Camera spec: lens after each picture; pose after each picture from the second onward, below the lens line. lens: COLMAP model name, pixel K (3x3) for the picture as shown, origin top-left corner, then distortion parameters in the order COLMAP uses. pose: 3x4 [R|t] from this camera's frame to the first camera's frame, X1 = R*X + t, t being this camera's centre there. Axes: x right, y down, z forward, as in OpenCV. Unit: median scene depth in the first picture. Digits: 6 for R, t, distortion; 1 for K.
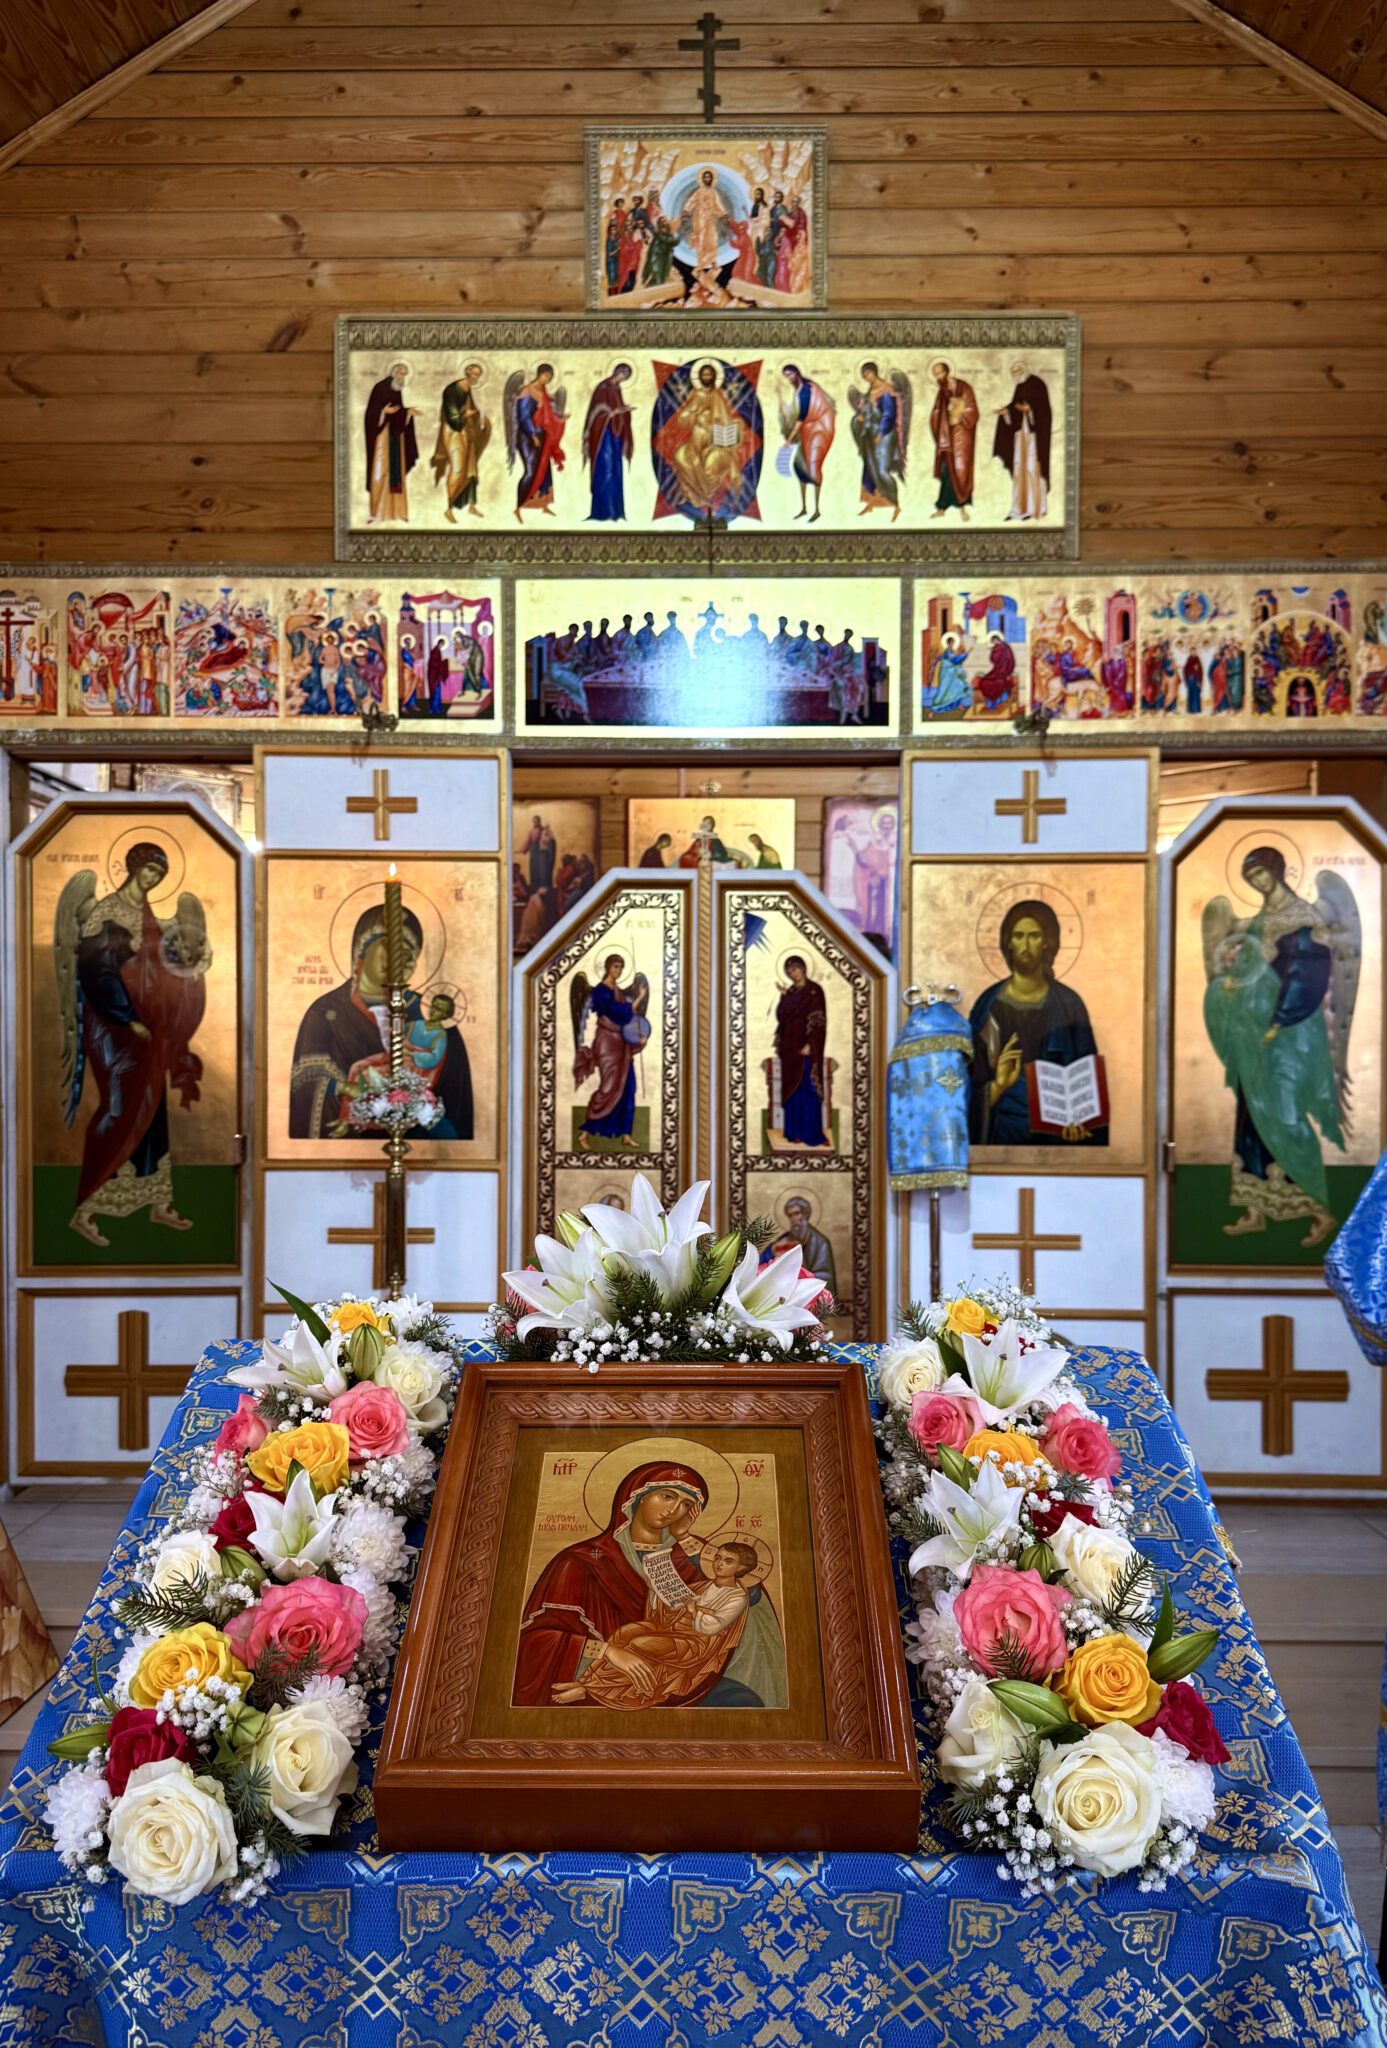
lens RADIAL K [[1607.6, 0, 693.4], [0, 1607.6, 1053.3], [0, 0, 1]] dist [0.102360, -0.064678]
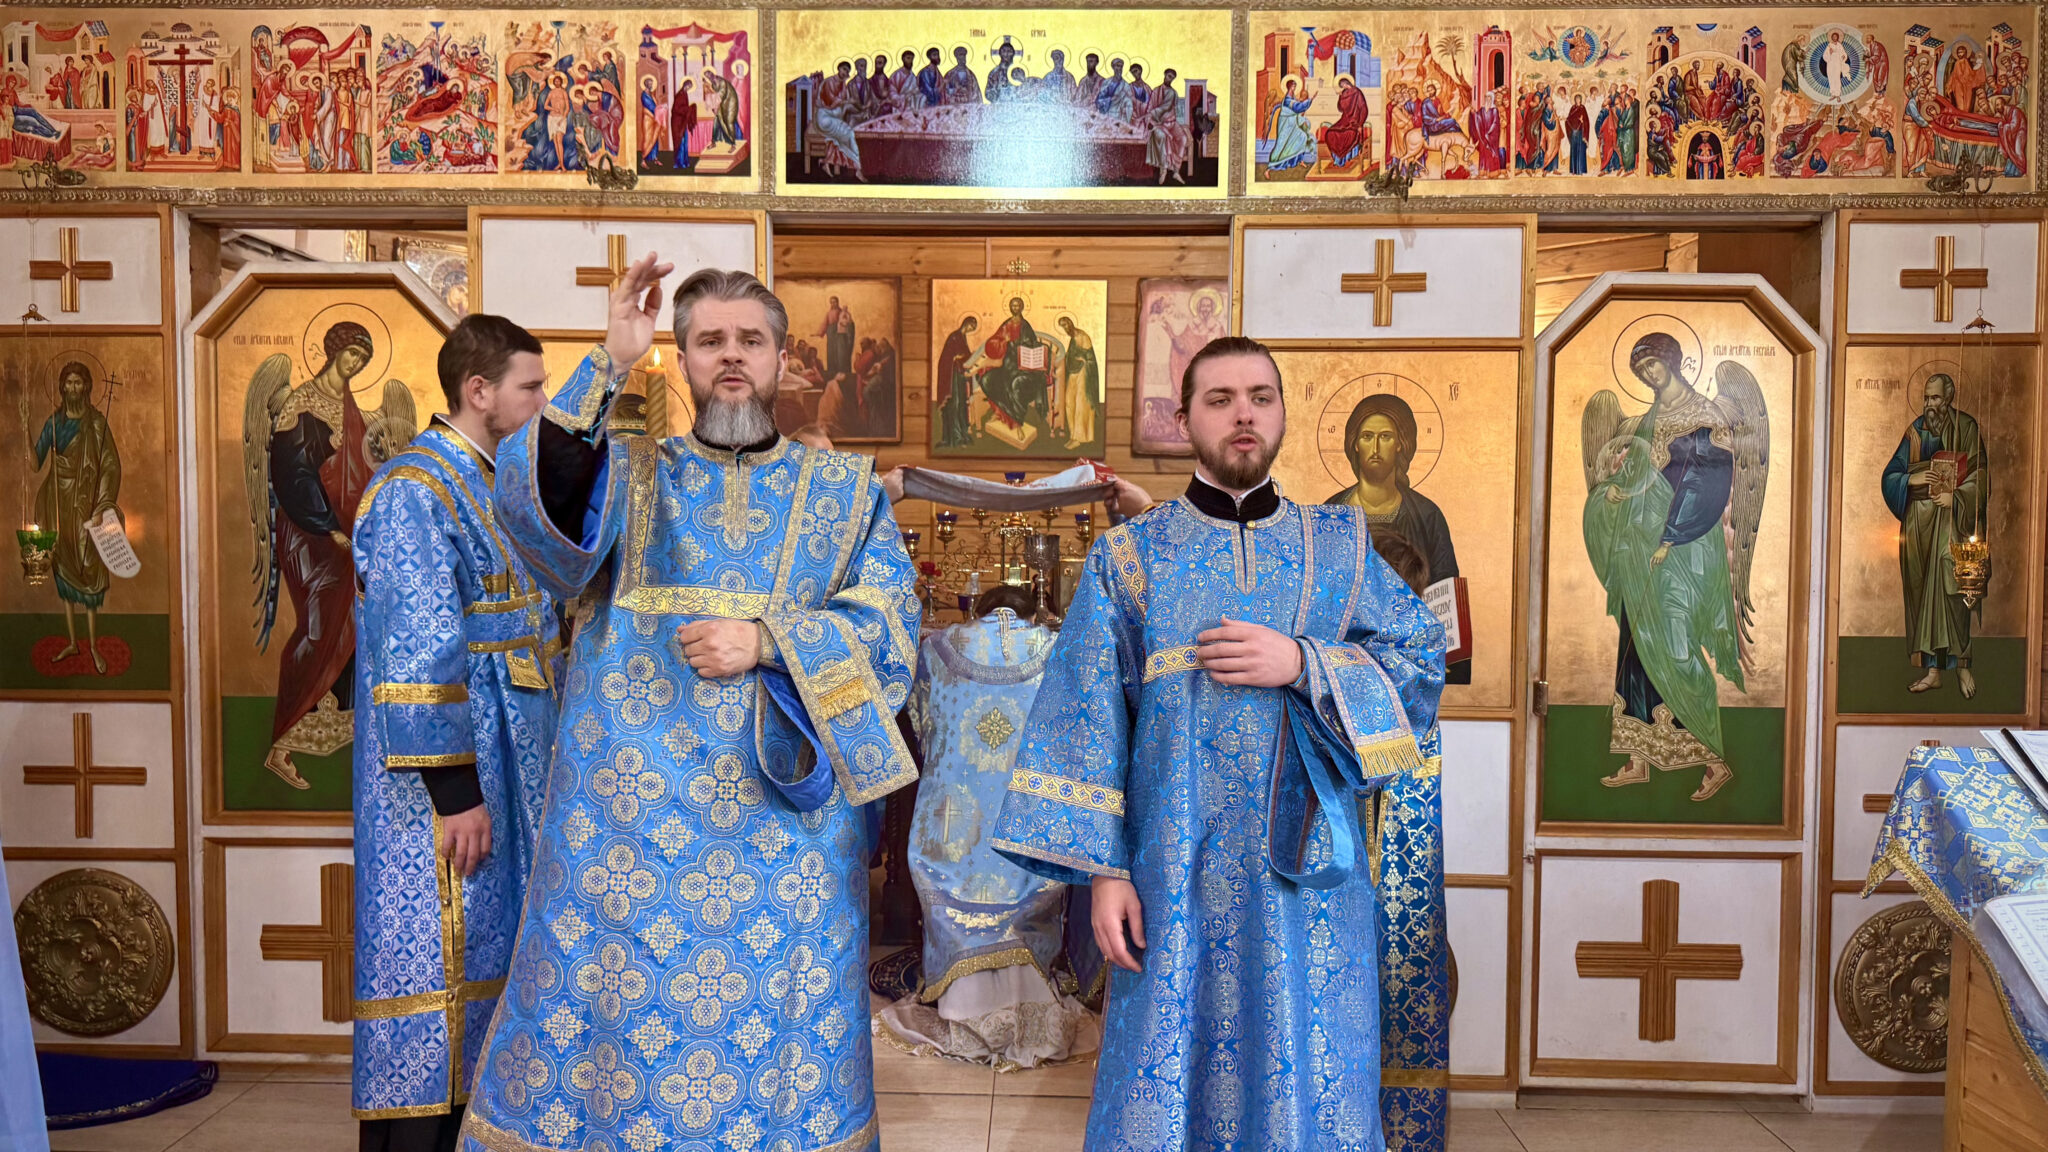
lens RADIAL K [[1522.0, 0, 994.8], [0, 1522.0, 580.6], [0, 0, 1]] dist [0.047841, -0.062406]
pose [[0.999908, 0.006740, -0.011734, 0.015618], [-0.006343, 0.999417, 0.033558, -0.022590], [0.011954, -0.033480, 0.999368, 0.194737]]
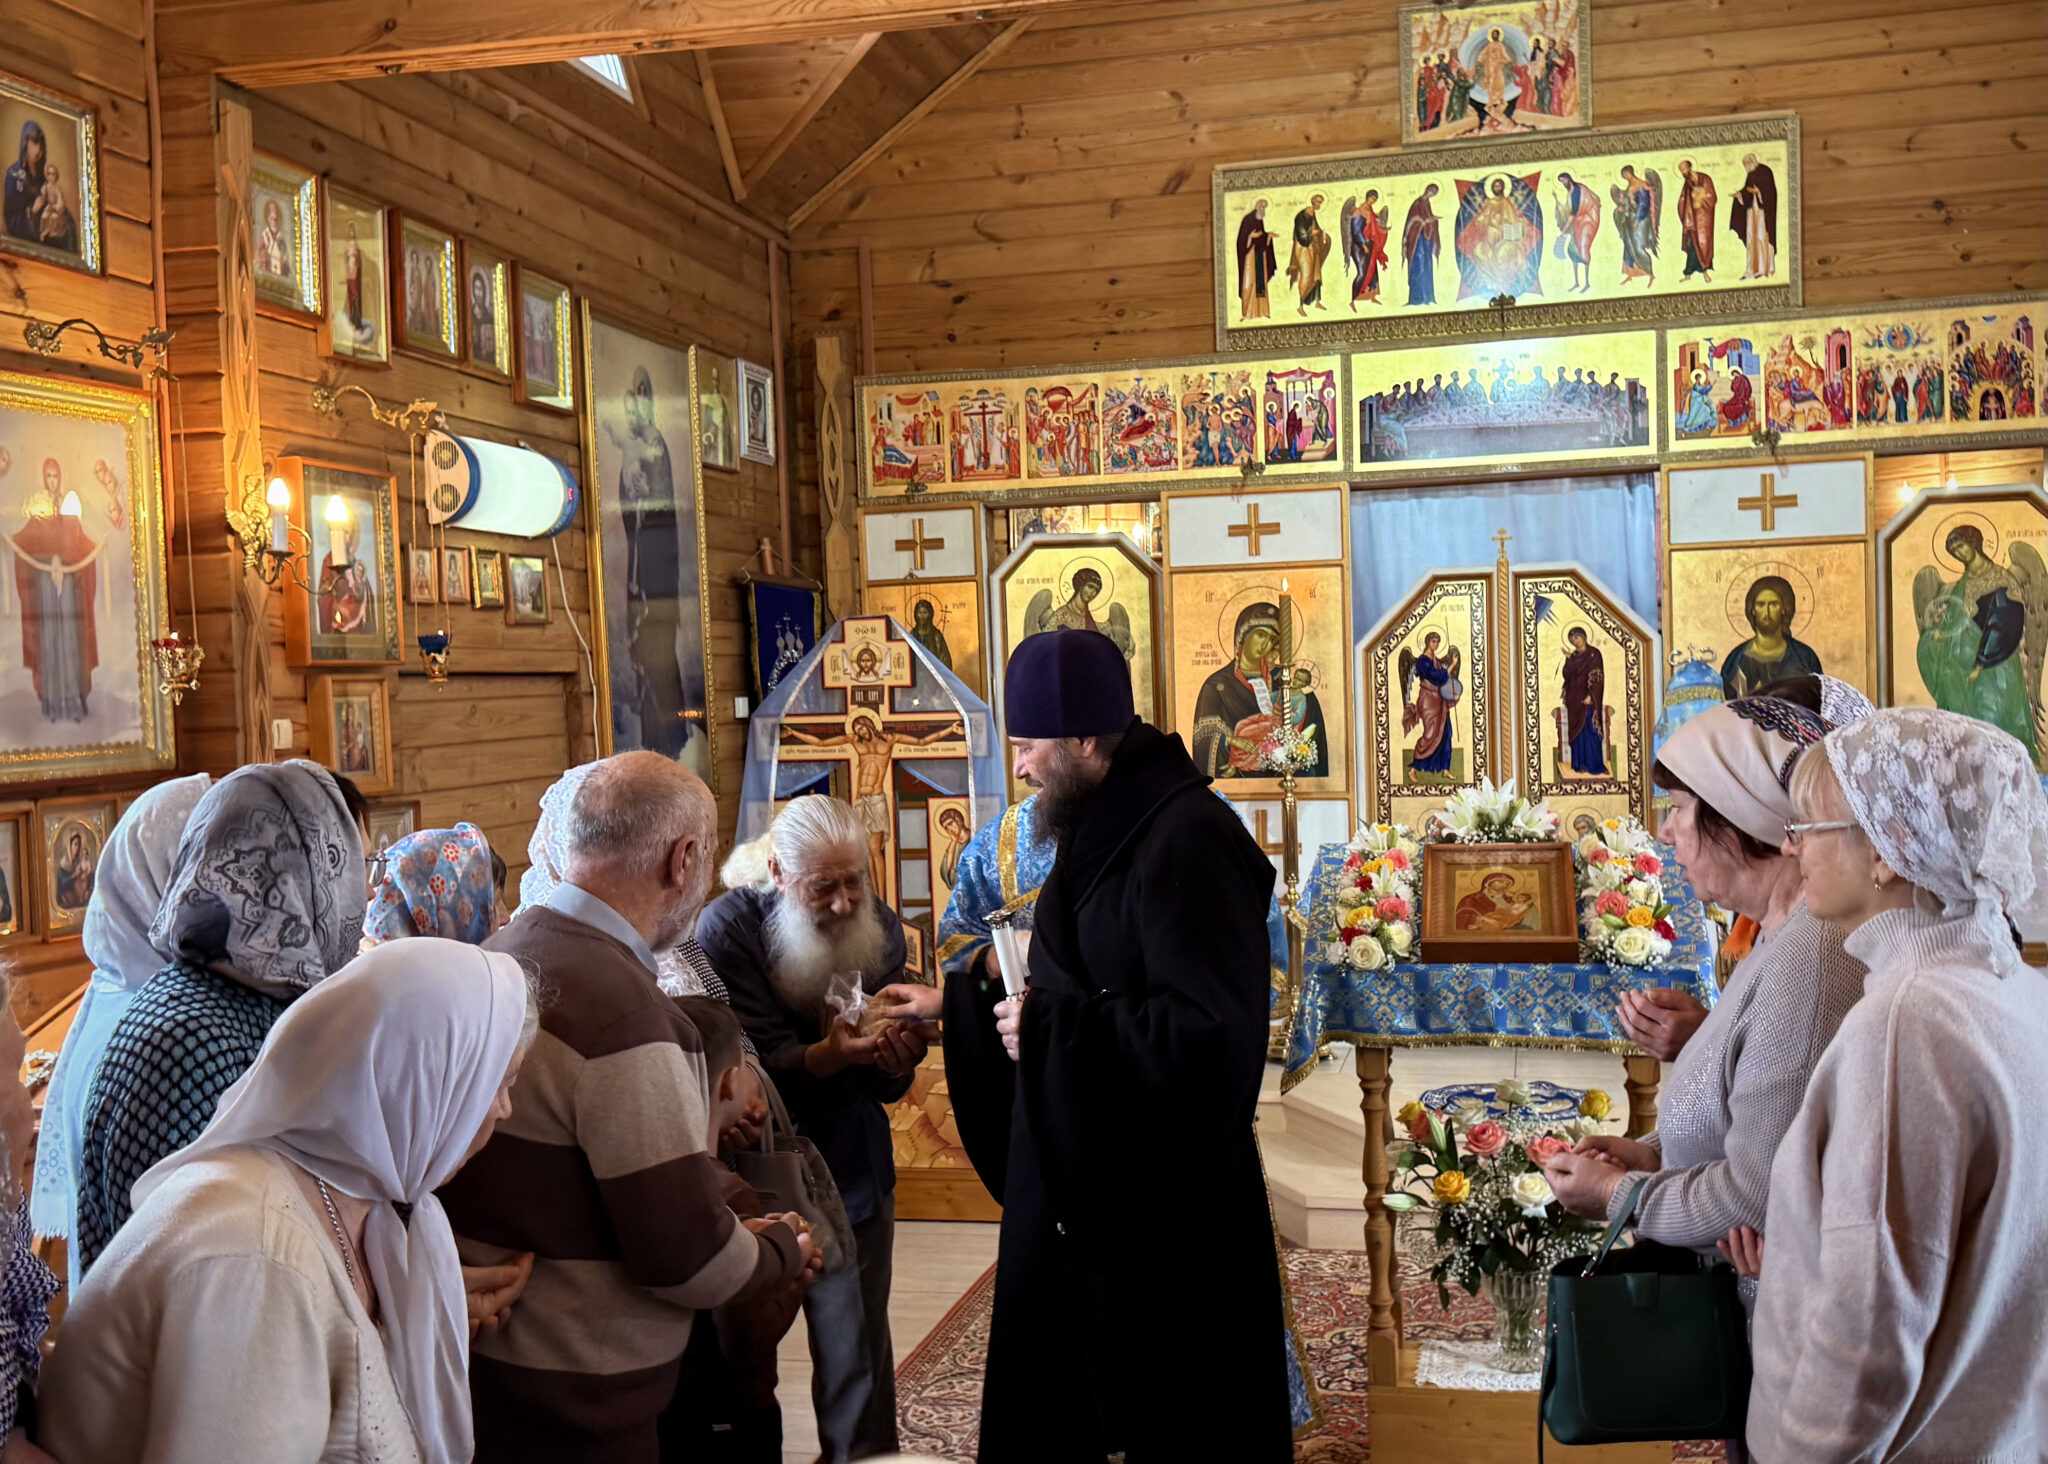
lens RADIAL K [[2193.0, 0, 1019.4], [0, 2193.0, 803.9], [0, 0, 1]] dist [0.075333, 0.000000]
pose [[0.977940, -0.024294, -0.207468, -0.010333], [0.036350, 0.997852, 0.054495, -0.032668], [0.205698, -0.060835, 0.976723, -0.838330]]
